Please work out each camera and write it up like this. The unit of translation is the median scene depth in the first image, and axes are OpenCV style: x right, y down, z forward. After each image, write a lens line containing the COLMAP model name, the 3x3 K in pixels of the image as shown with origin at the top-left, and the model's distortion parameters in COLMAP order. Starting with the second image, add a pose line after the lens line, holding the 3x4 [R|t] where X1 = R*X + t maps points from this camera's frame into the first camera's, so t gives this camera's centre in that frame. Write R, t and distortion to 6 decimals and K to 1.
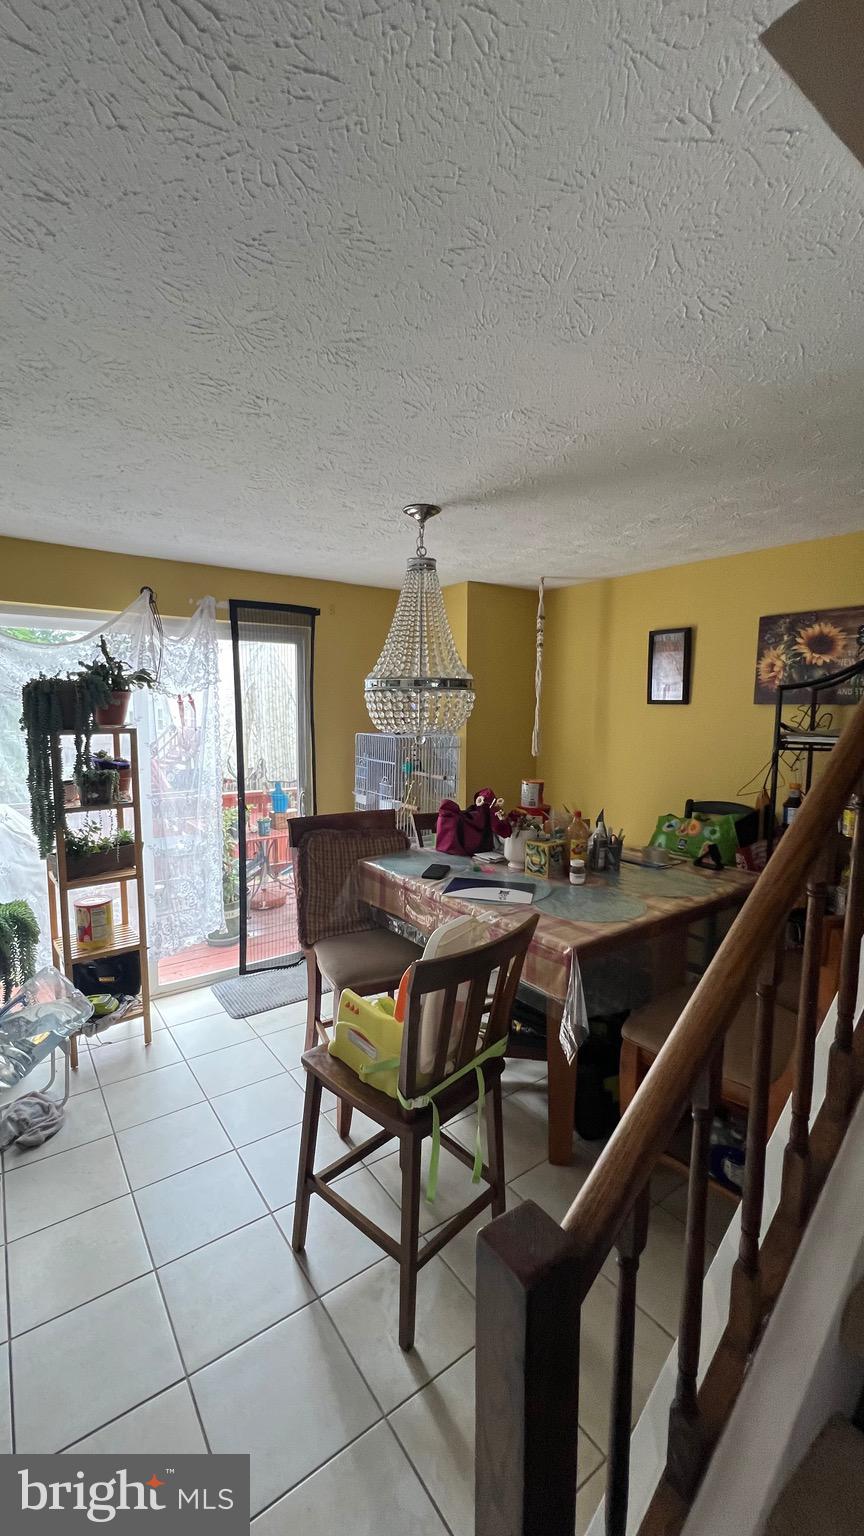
lens RADIAL K [[616.2, 0, 432.0], [0, 616.2, 768.0], [0, 0, 1]] dist [-0.003864, 0.000013]
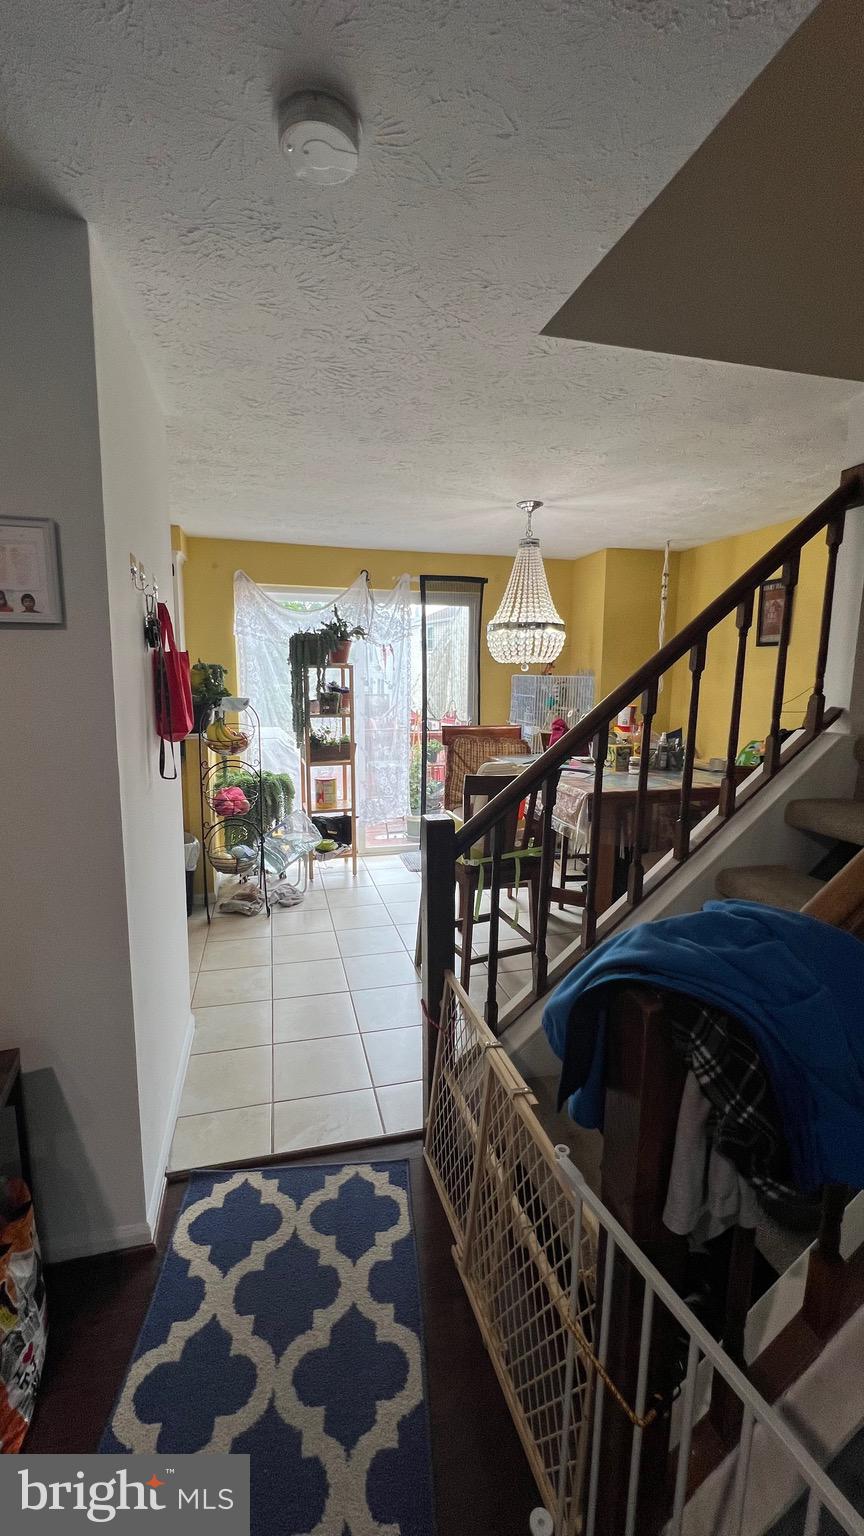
lens RADIAL K [[616.2, 0, 432.0], [0, 616.2, 768.0], [0, 0, 1]] dist [-0.003864, 0.000013]
pose [[0.931448, 0.053761, -0.359882, 0.255575], [-0.036951, 0.997888, 0.053432, 0.098329], [0.361994, -0.036471, 0.931467, -0.345673]]
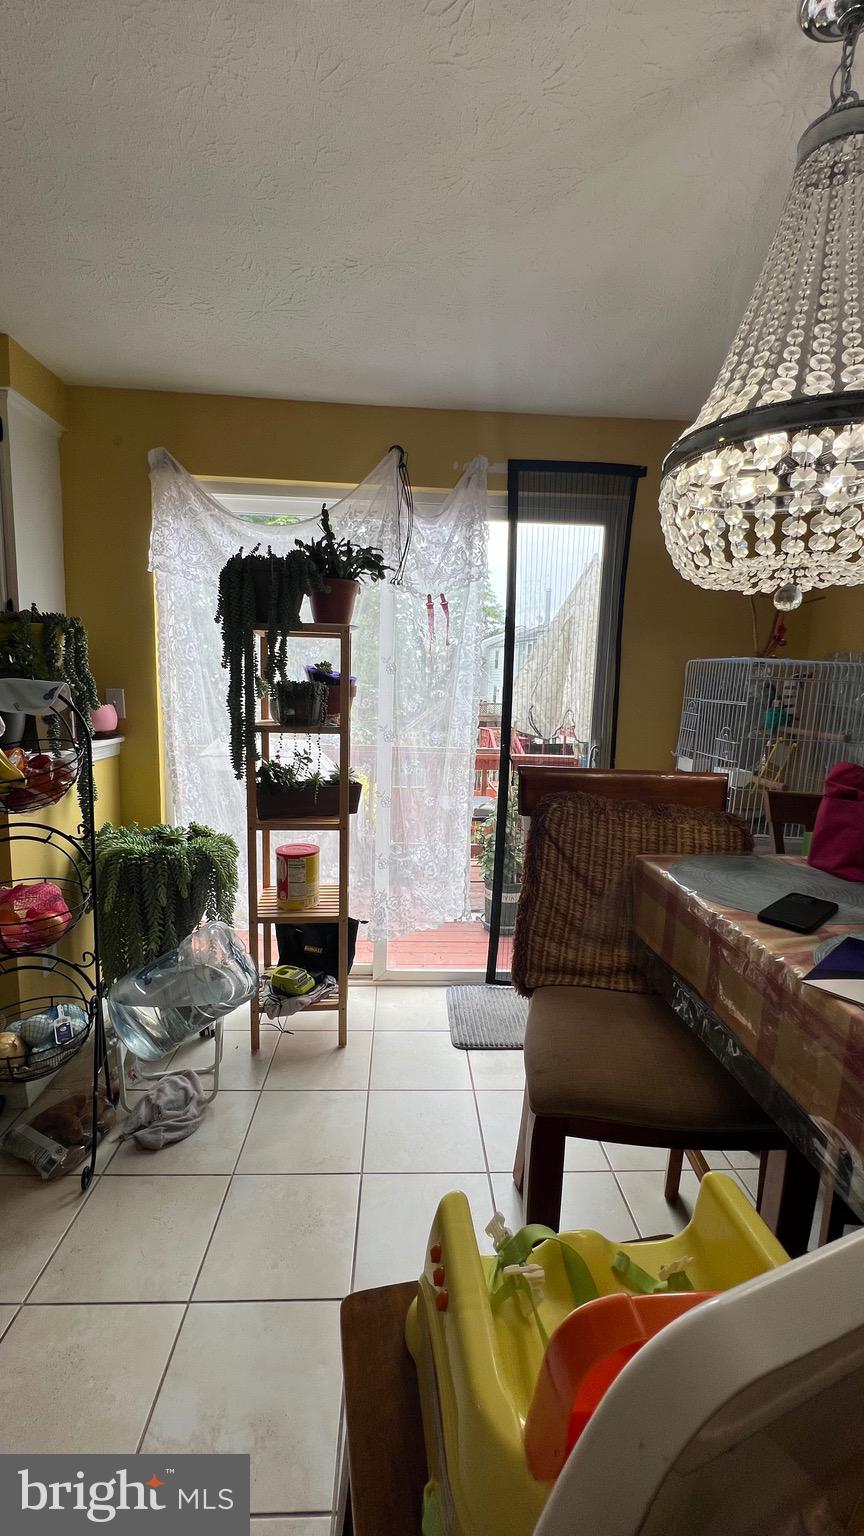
lens RADIAL K [[616.2, 0, 432.0], [0, 616.2, 768.0], [0, 0, 1]] dist [-0.003864, 0.000013]
pose [[0.835536, 0.095679, -0.541041, 0.014240], [-0.081015, 0.995411, 0.050919, 0.056755], [0.543431, 0.001288, 0.839453, 0.430478]]
